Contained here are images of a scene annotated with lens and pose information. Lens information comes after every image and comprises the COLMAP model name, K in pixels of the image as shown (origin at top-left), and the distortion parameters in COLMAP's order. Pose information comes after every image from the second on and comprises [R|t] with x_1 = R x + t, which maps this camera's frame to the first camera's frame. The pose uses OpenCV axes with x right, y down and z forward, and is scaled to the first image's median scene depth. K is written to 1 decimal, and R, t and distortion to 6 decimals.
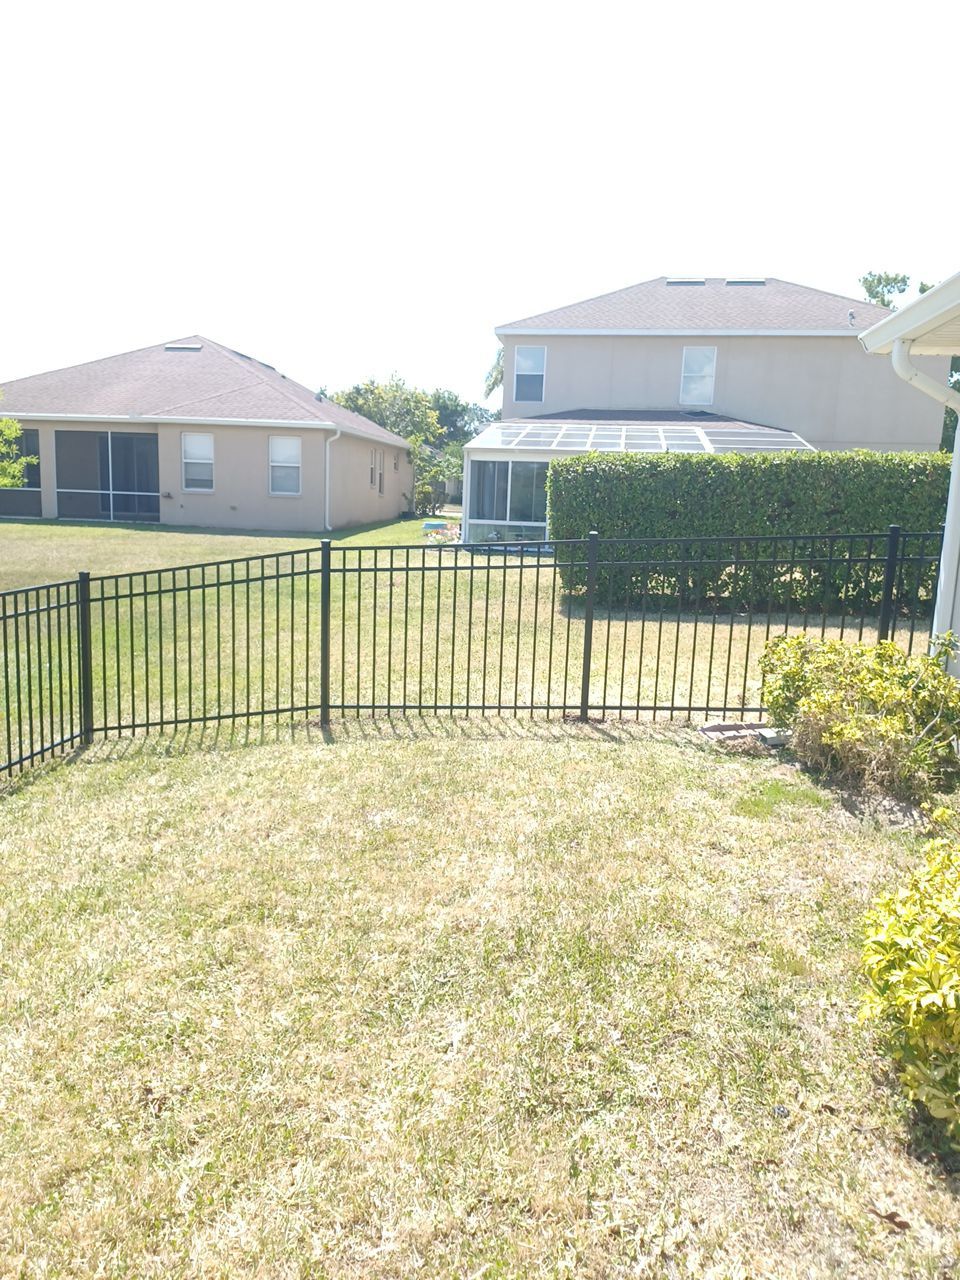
lens RADIAL K [[924.4, 0, 480.6], [0, 924.4, 664.3], [0, 0, 1]] dist [0.030899, -0.012349]
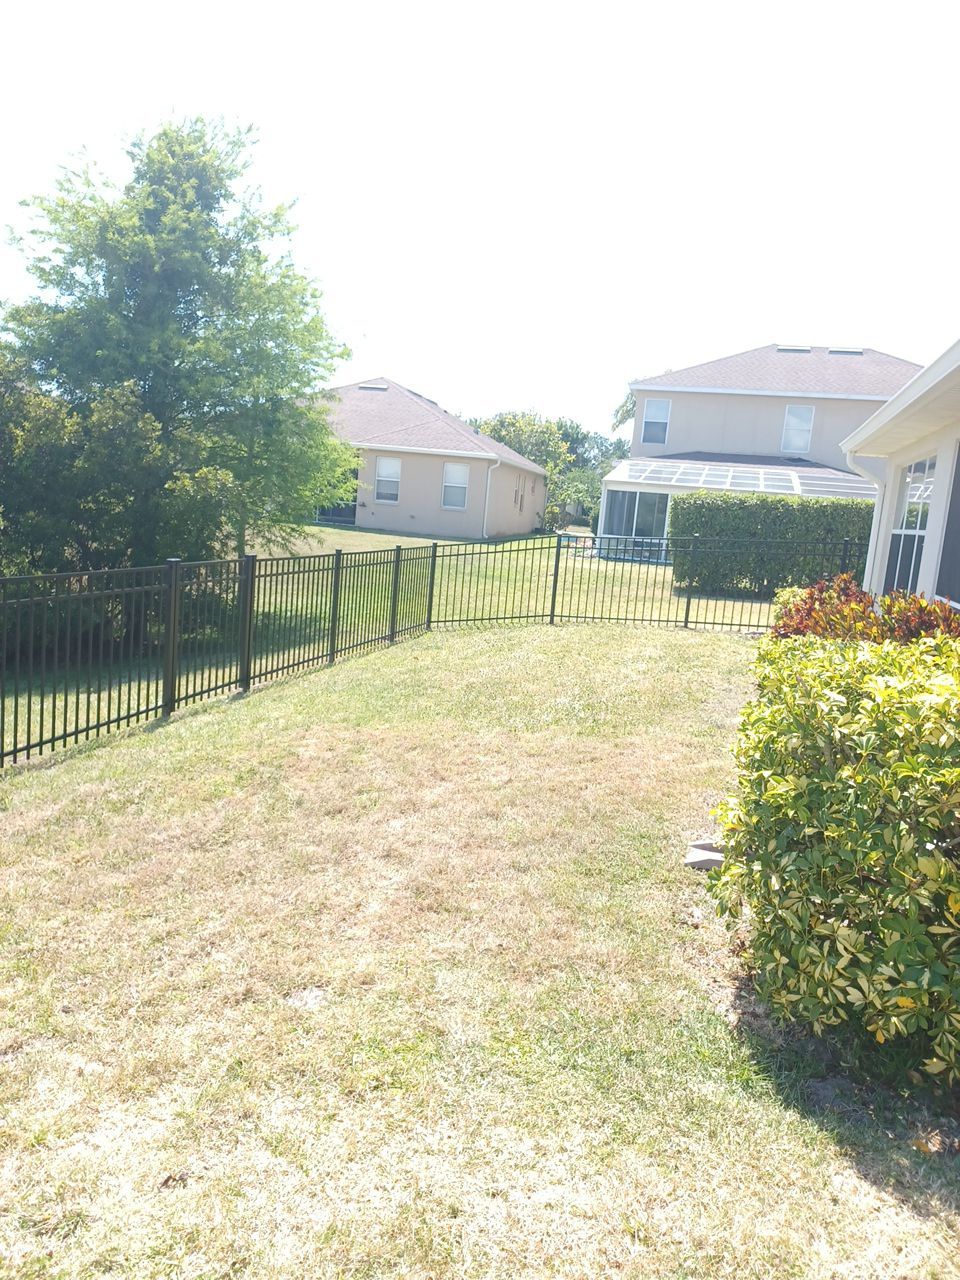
lens RADIAL K [[924.4, 0, 468.6], [0, 924.4, 634.4], [0, 0, 1]] dist [0.030899, -0.012349]
pose [[0.990182, 0.069073, -0.121526, -0.025477], [-0.075421, 0.995975, -0.048431, 0.048529], [0.117691, 0.057121, 0.991406, -0.243422]]
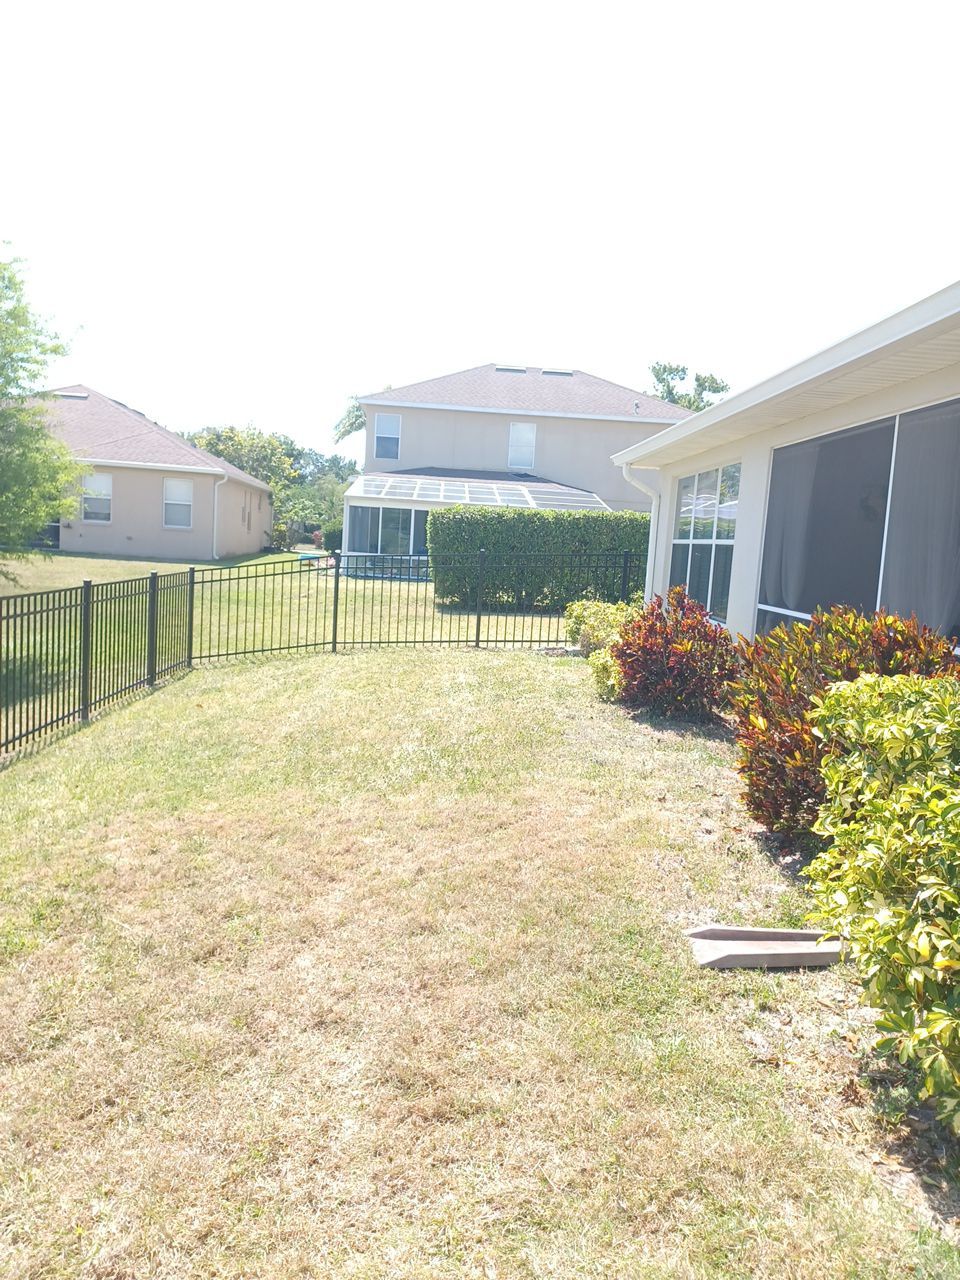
lens RADIAL K [[924.4, 0, 482.6], [0, 924.4, 640.0], [0, 0, 1]] dist [0.030899, -0.012349]
pose [[0.981718, 0.007671, 0.190184, -0.056425], [0.005969, 0.997455, -0.071044, 0.042256], [-0.190245, 0.070881, 0.979174, -0.204622]]
